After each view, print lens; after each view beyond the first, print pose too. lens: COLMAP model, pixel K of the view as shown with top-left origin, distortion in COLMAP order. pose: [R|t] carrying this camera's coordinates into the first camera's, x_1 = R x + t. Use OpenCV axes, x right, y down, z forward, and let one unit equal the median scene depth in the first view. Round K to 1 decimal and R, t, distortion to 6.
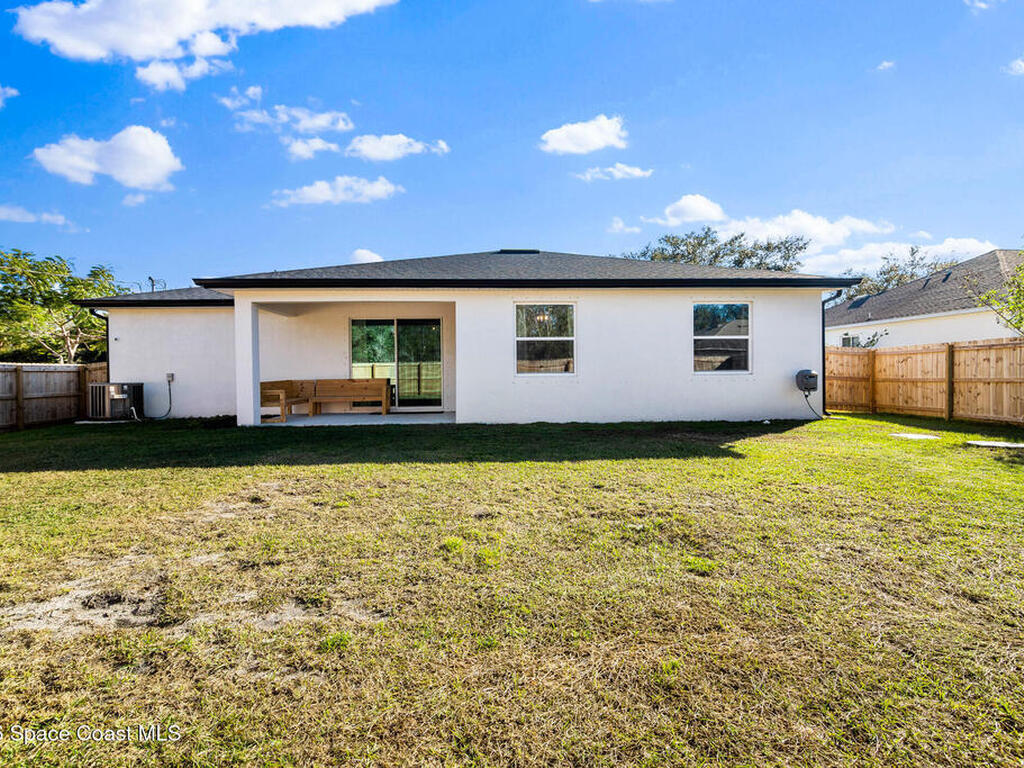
lens RADIAL K [[512.1, 0, 518.7], [0, 512.1, 374.9], [0, 0, 1]] dist [0.001661, -0.000116]
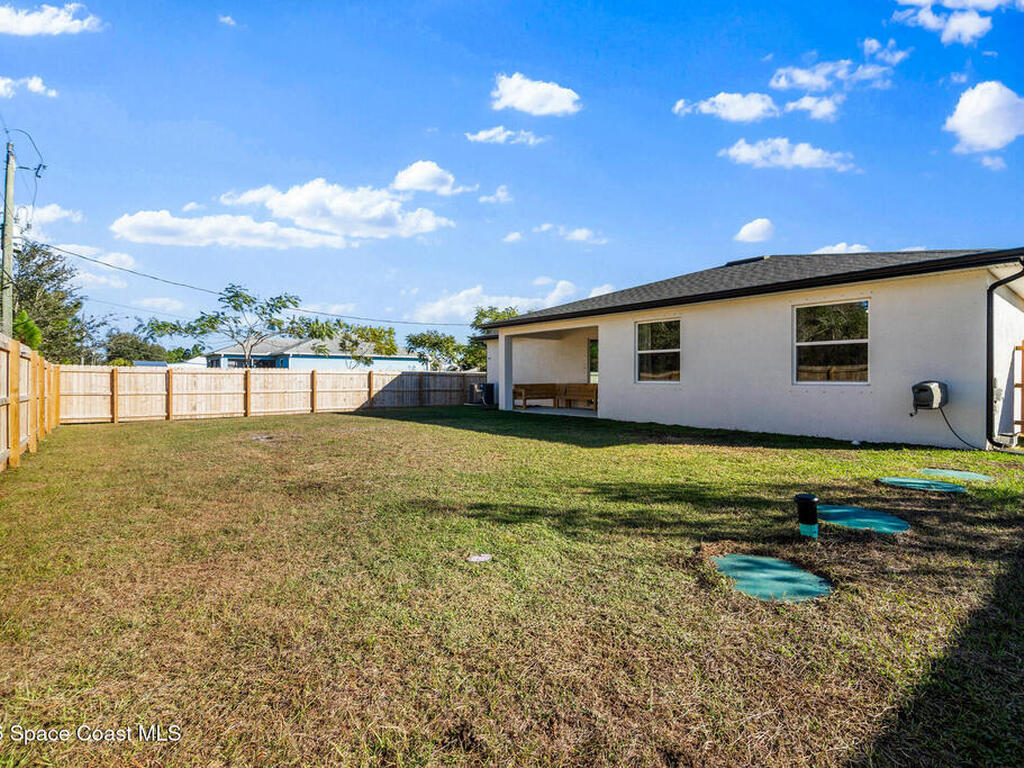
lens RADIAL K [[512.1, 0, 518.7], [0, 512.1, 374.9], [0, 0, 1]] dist [0.001661, -0.000116]
pose [[0.584370, 0.004033, -0.811477, 0.772303], [-0.011402, 0.999930, -0.003241, -0.009347], [0.811407, 0.011147, 0.584375, 0.061389]]
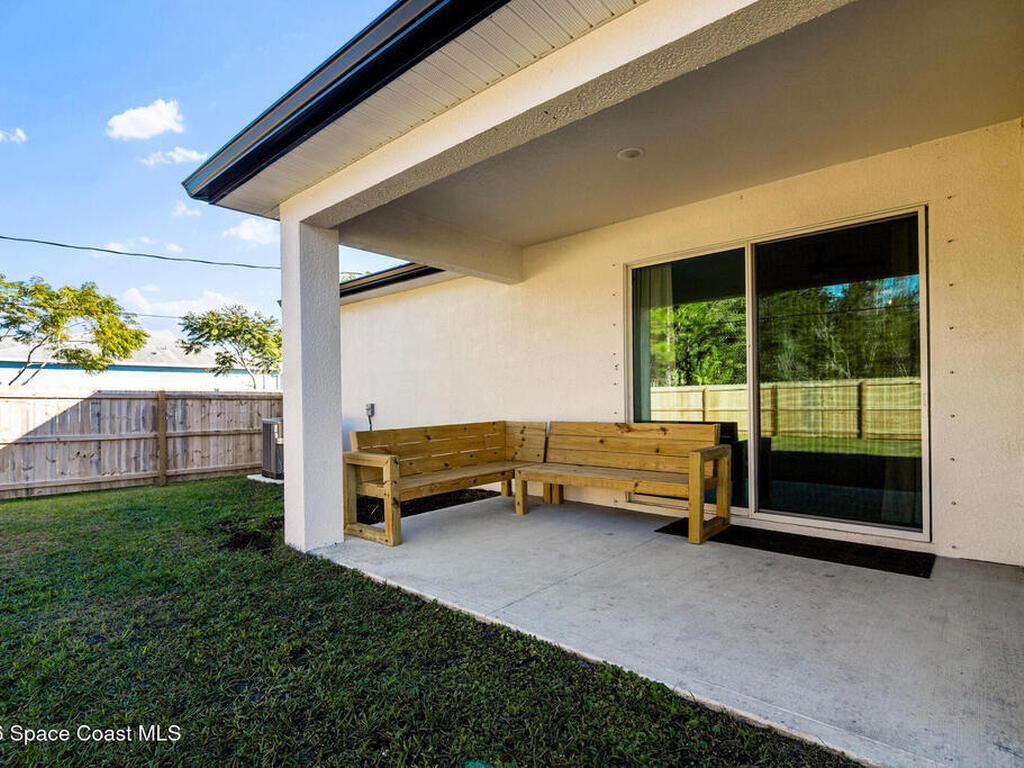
lens RADIAL K [[525.8, 0, 512.0], [0, 525.8, 384.0], [0, 0, 1]] dist [-0.001720, -0.000437]
pose [[0.702104, -0.016976, -0.711872, -0.121229], [0.000552, 0.999728, -0.023296, -0.013039], [0.712074, 0.015963, 0.701923, 0.755211]]
